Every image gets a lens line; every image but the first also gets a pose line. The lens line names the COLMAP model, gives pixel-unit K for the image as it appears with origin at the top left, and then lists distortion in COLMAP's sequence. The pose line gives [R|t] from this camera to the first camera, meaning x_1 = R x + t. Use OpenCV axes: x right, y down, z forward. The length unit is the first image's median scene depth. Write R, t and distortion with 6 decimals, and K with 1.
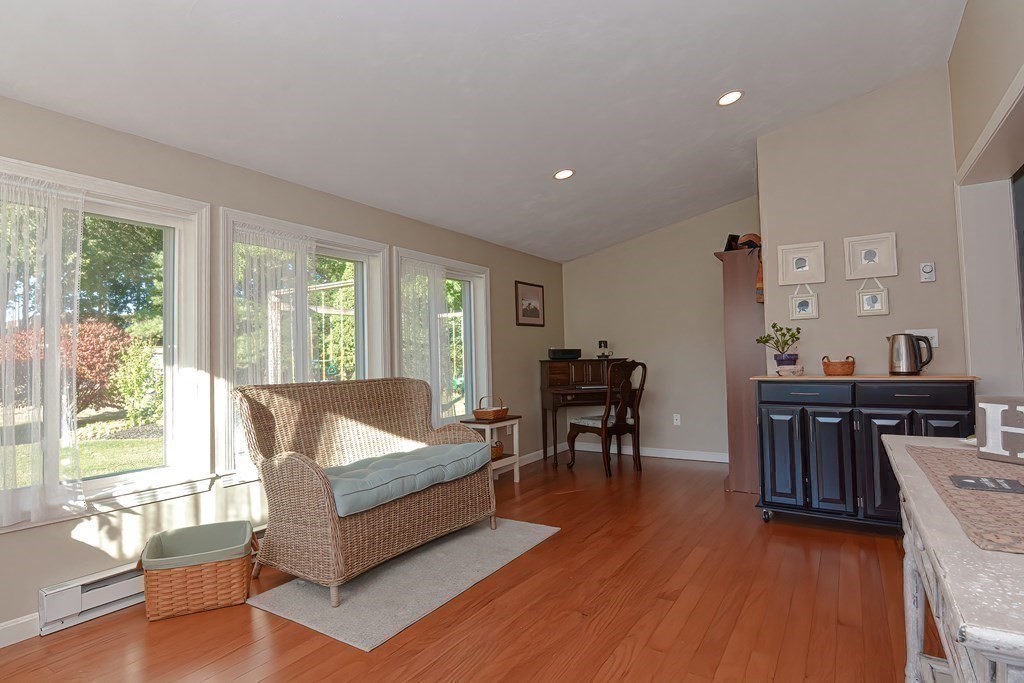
lens RADIAL K [[519.7, 0, 510.6], [0, 519.7, 340.6], [0, 0, 1]] dist [-0.006064, -0.000715]
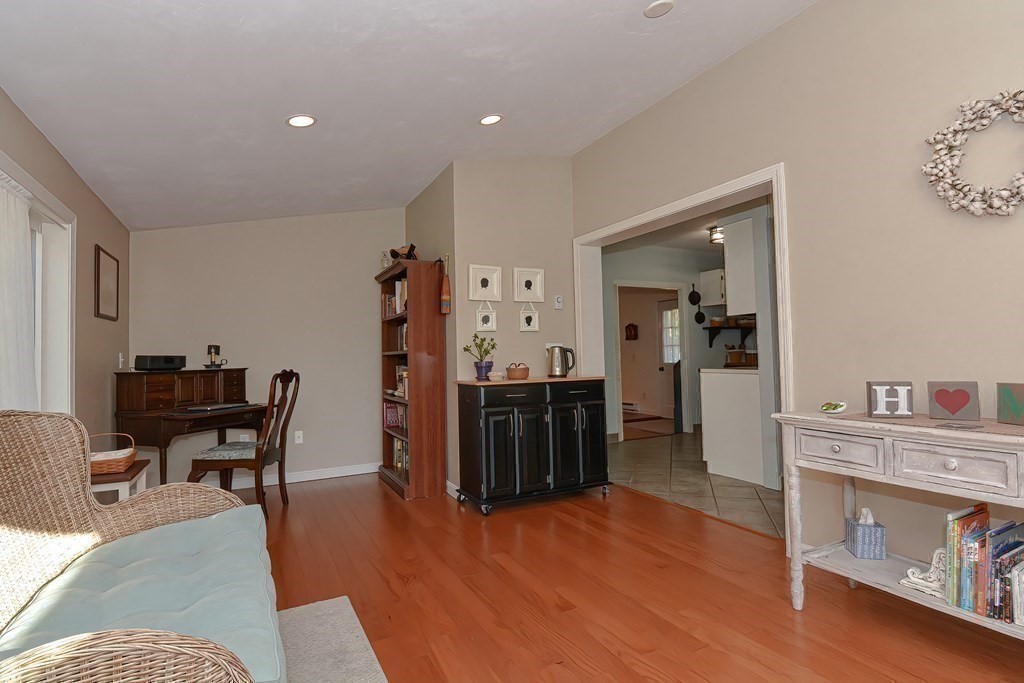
lens RADIAL K [[506.5, 0, 507.8], [0, 506.5, 342.6], [0, 0, 1]] dist [-0.018558, -0.001351]
pose [[0.496517, 0.035113, 0.867317, -0.413638], [-0.018954, 0.999382, -0.029609, 0.016459], [-0.867820, -0.001738, 0.496875, 0.430572]]
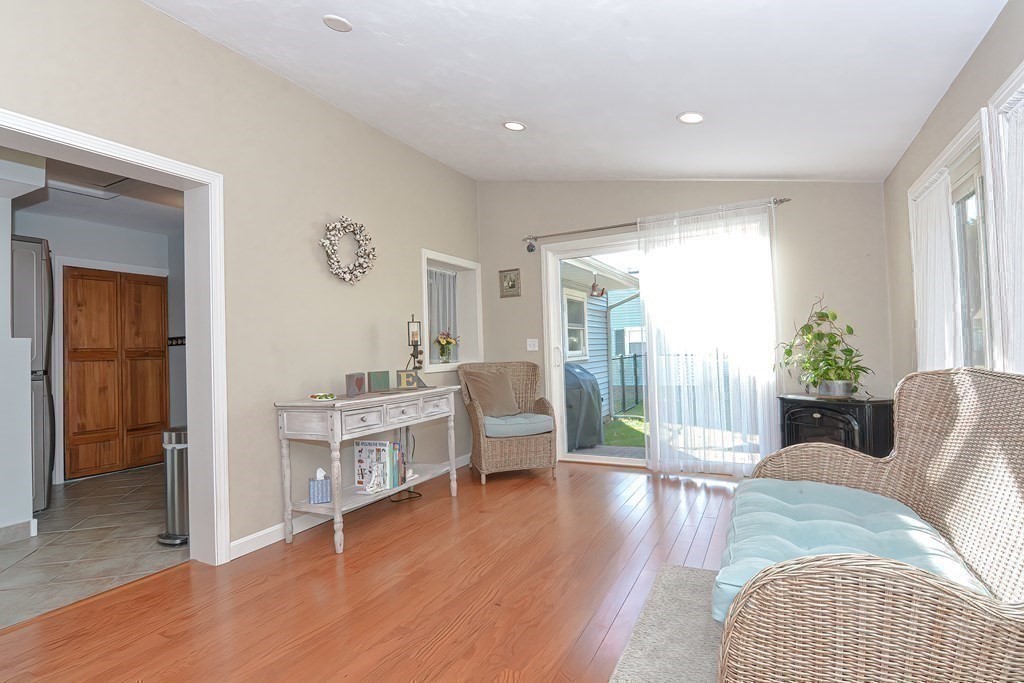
lens RADIAL K [[506.5, 0, 503.3], [0, 506.5, 337.7], [0, 0, 1]] dist [-0.018558, -0.001351]
pose [[-0.994050, 0.051180, -0.096156, 0.129994], [0.056909, 0.996704, -0.057812, 0.038816], [0.092880, -0.062940, -0.993686, 1.311263]]
